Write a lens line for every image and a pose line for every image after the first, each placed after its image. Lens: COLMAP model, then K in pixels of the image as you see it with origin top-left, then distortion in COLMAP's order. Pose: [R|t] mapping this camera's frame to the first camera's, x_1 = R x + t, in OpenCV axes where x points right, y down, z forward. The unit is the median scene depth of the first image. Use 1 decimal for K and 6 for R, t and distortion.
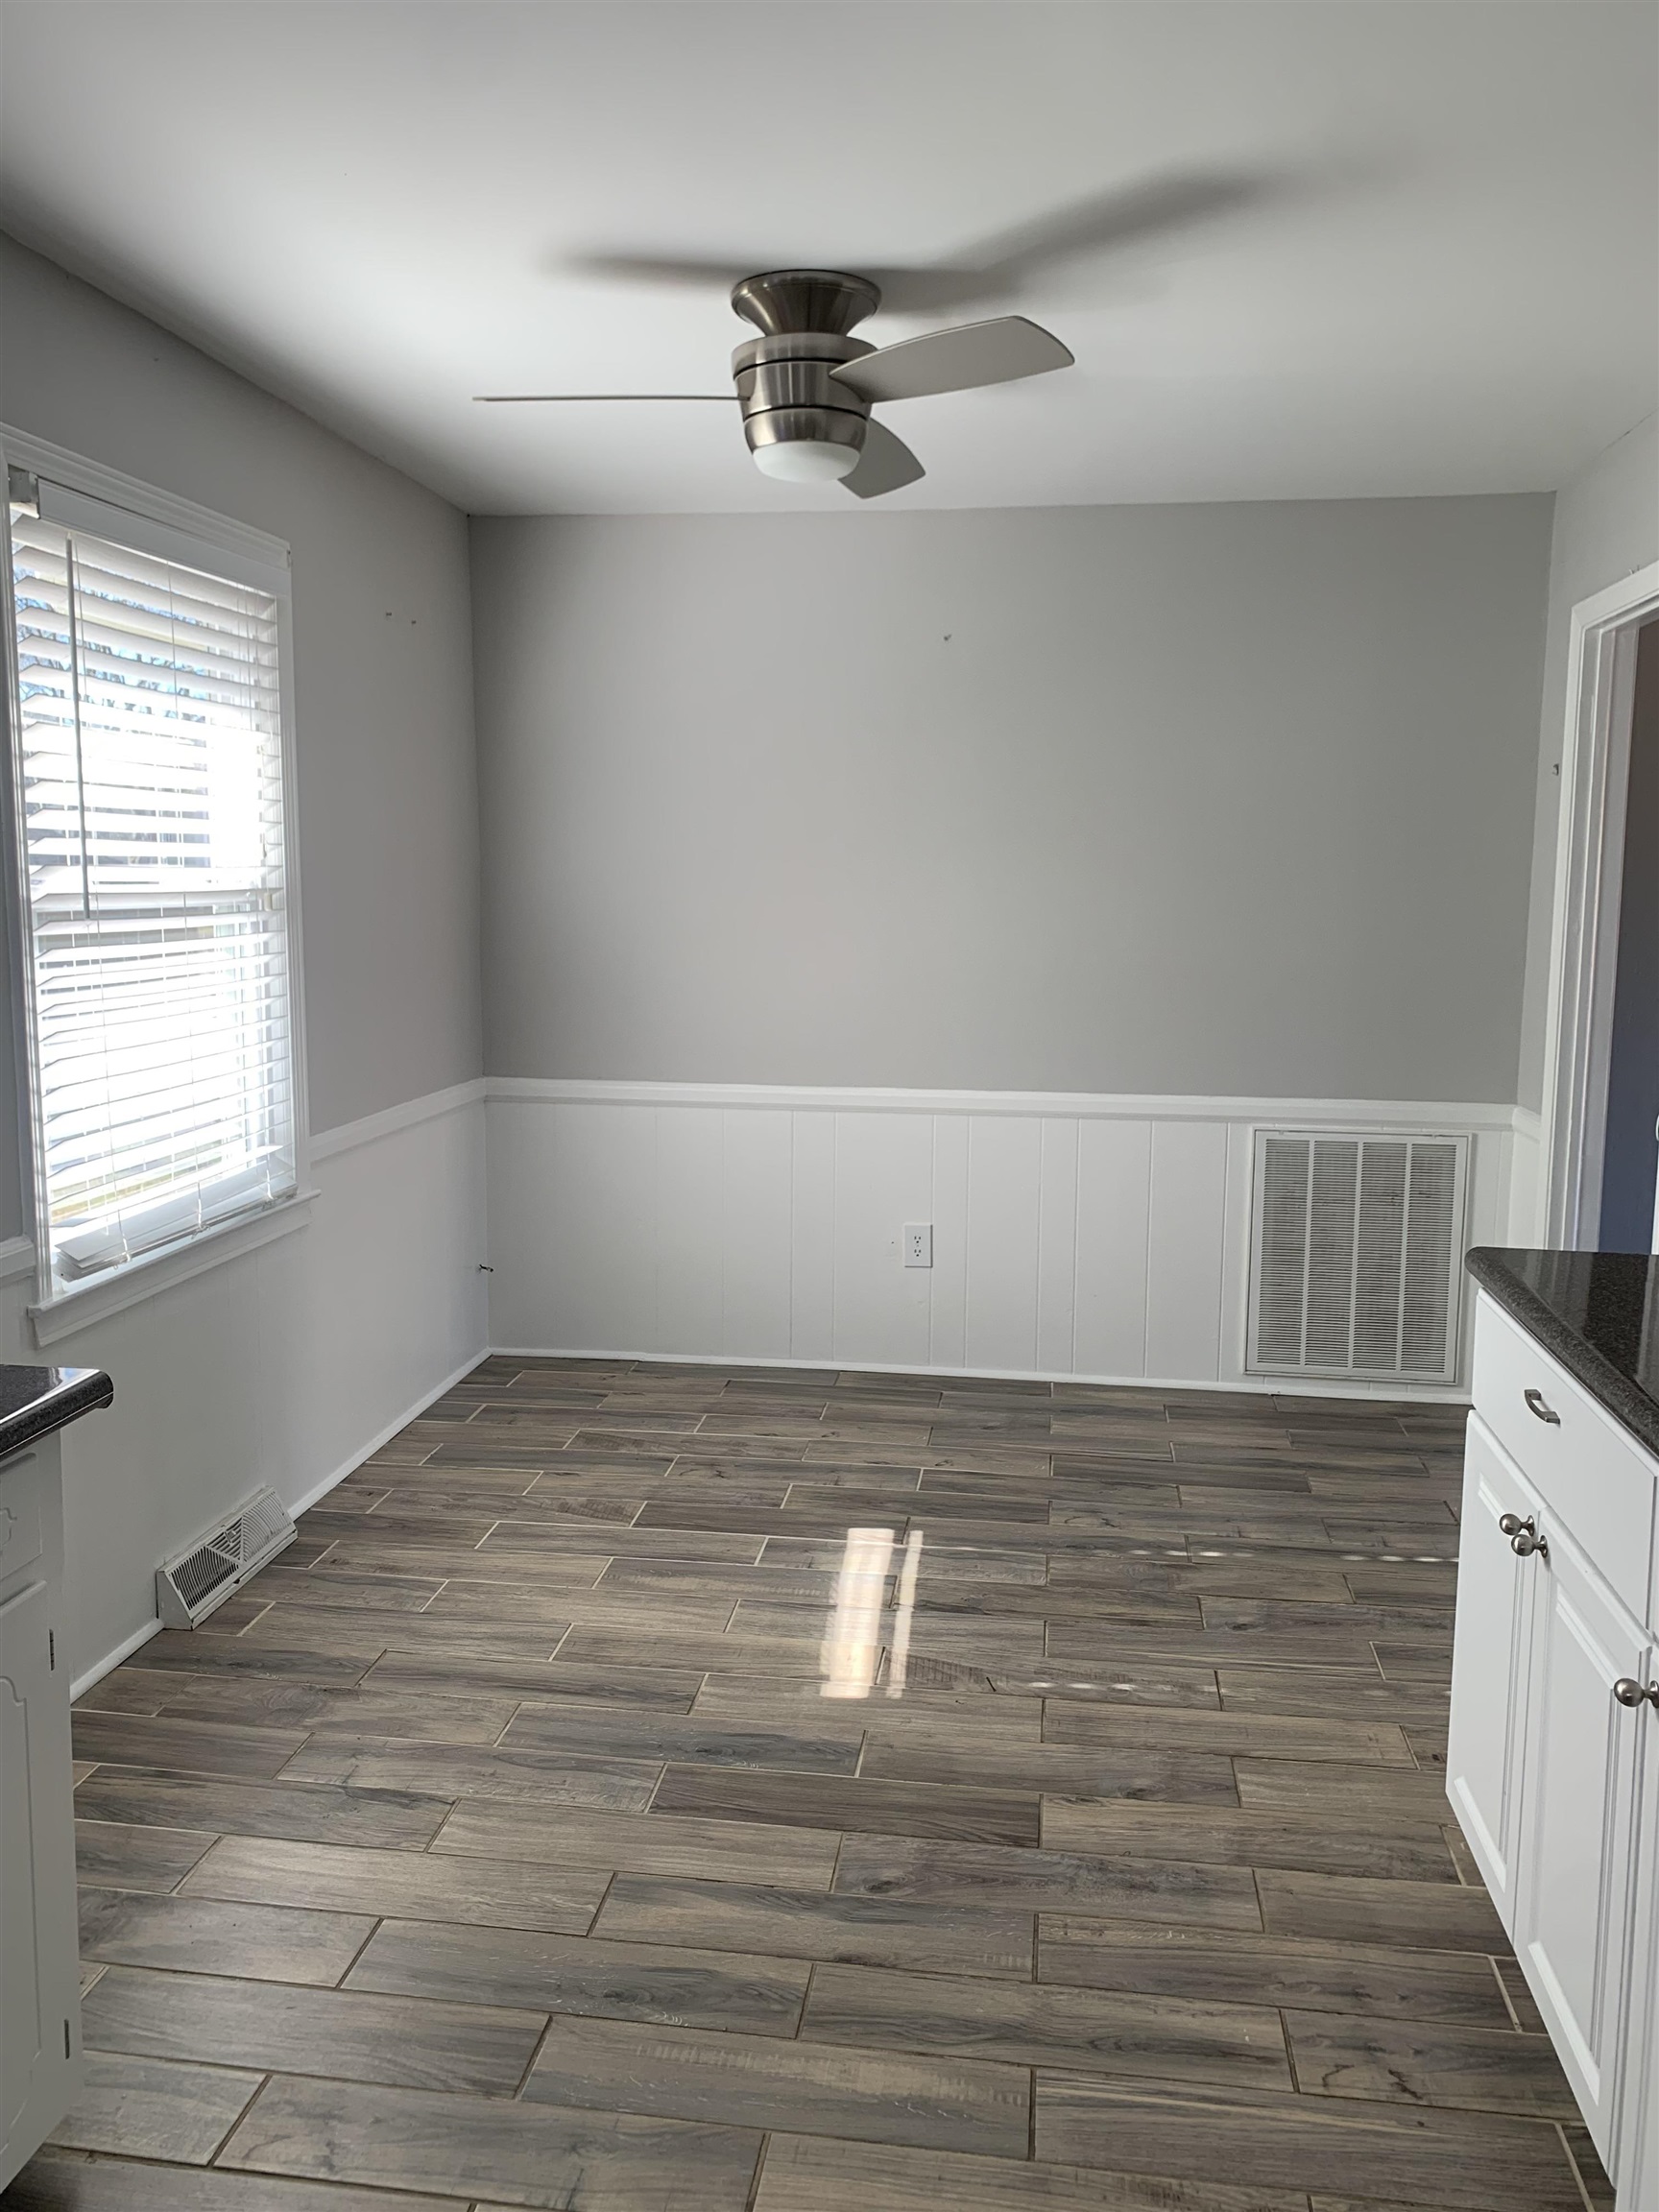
lens RADIAL K [[1694.7, 0, 812.0], [0, 1694.7, 1096.4], [0, 0, 1]] dist [0.029936, -0.026339]
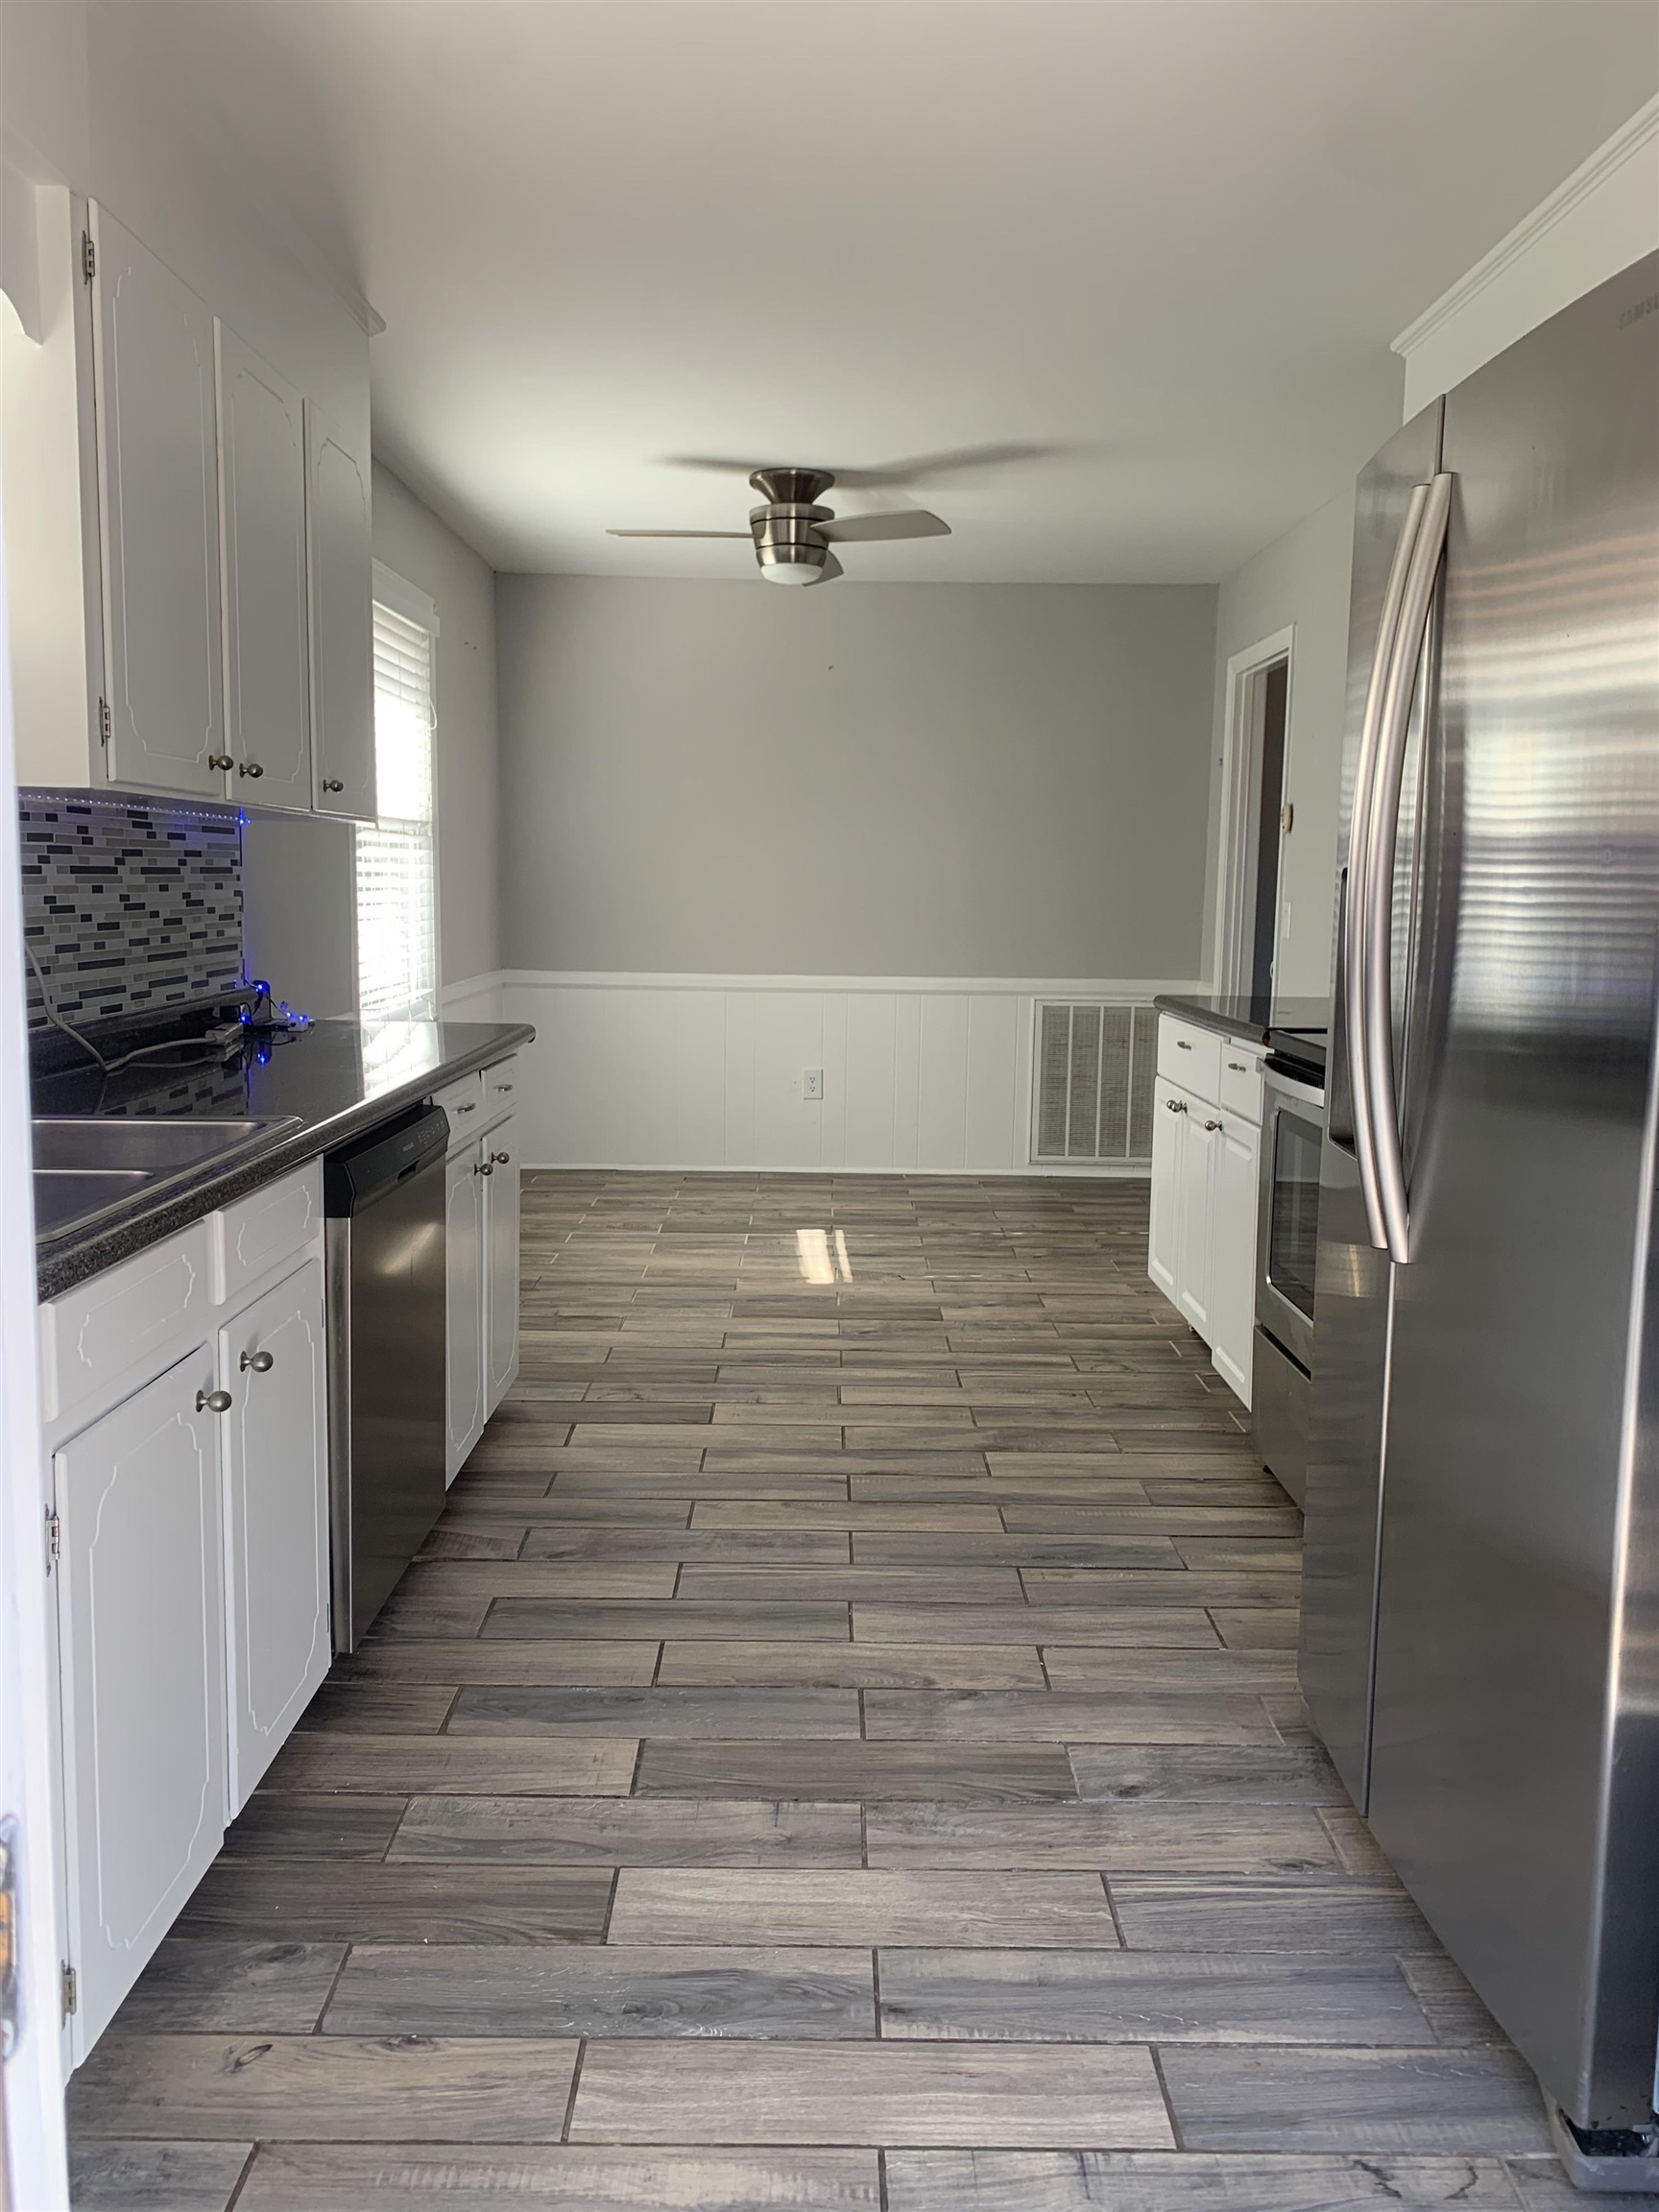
lens RADIAL K [[1694.7, 0, 839.2], [0, 1694.7, 1103.3], [0, 0, 1]] dist [0.029936, -0.026339]
pose [[0.987442, -0.013425, 0.157409, -0.193879], [0.013142, 0.999910, 0.002837, 0.136116], [-0.157433, -0.000732, 0.987529, -0.597192]]
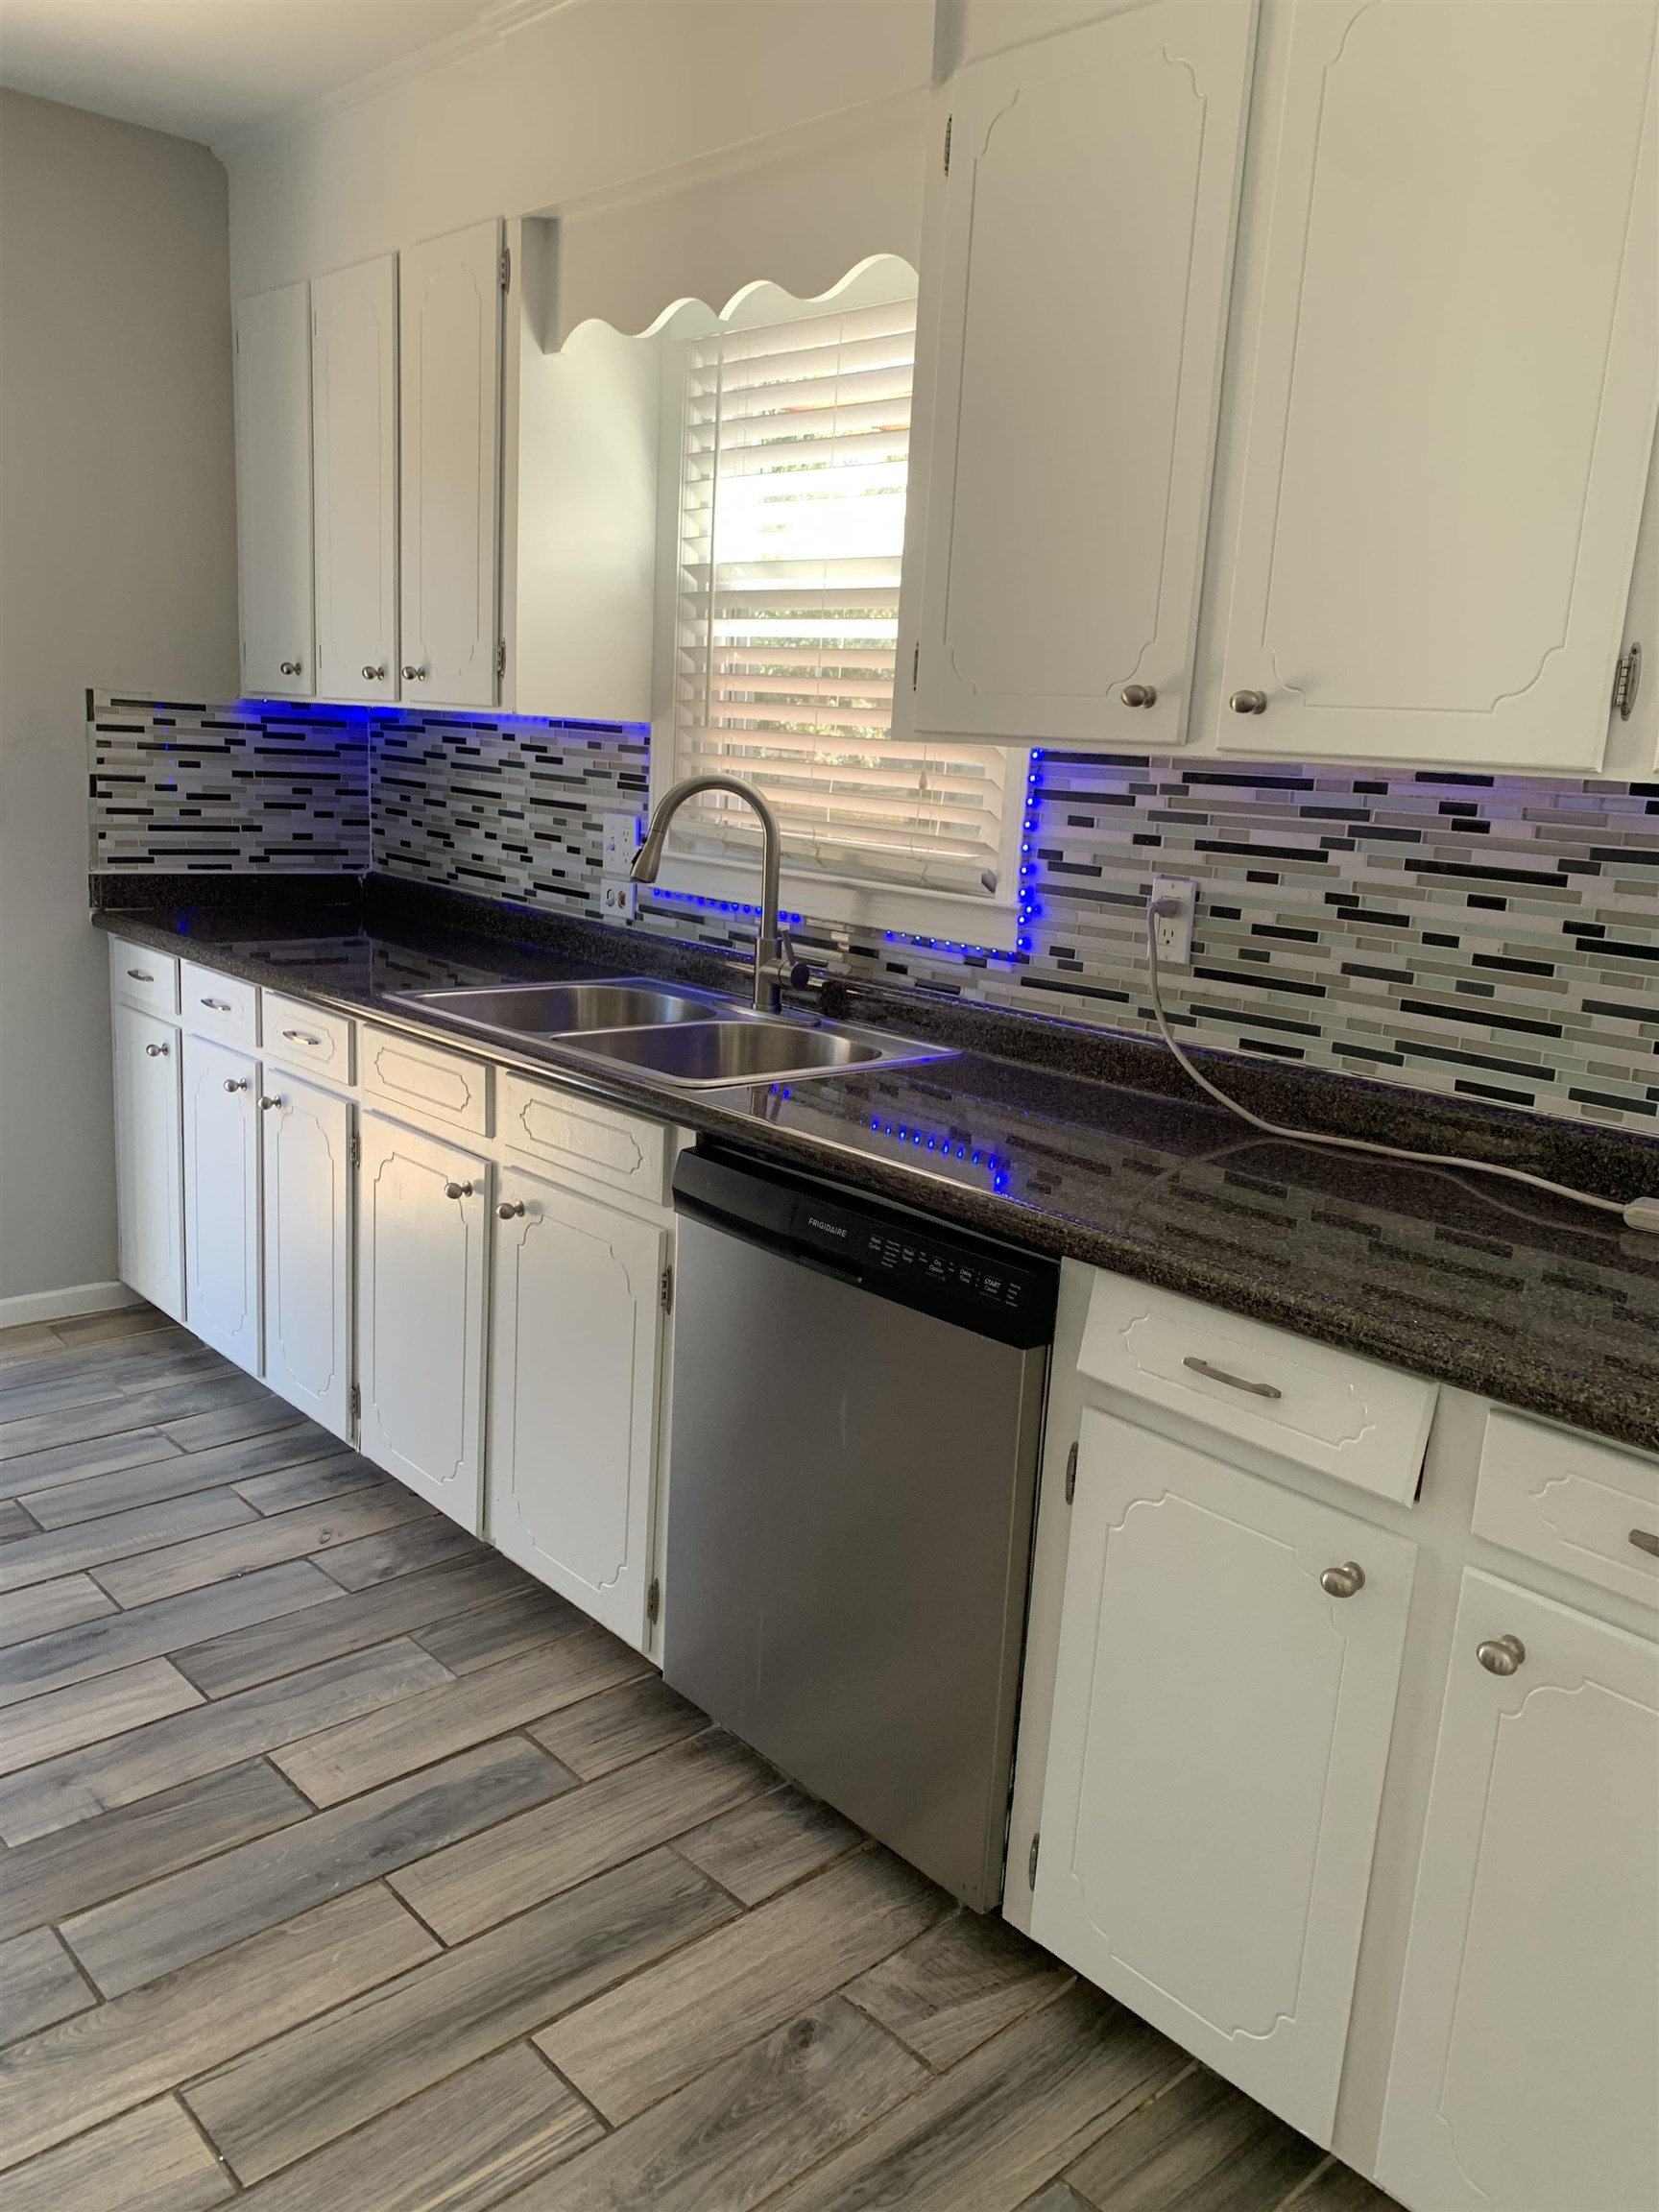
lens RADIAL K [[1694.7, 0, 826.7], [0, 1694.7, 1119.0], [0, 0, 1]] dist [0.029936, -0.026339]
pose [[-0.627197, 0.127089, -0.768422, 0.369682], [-0.163098, 0.943292, 0.289134, -0.146167], [0.761592, 0.306672, -0.570902, 1.207914]]
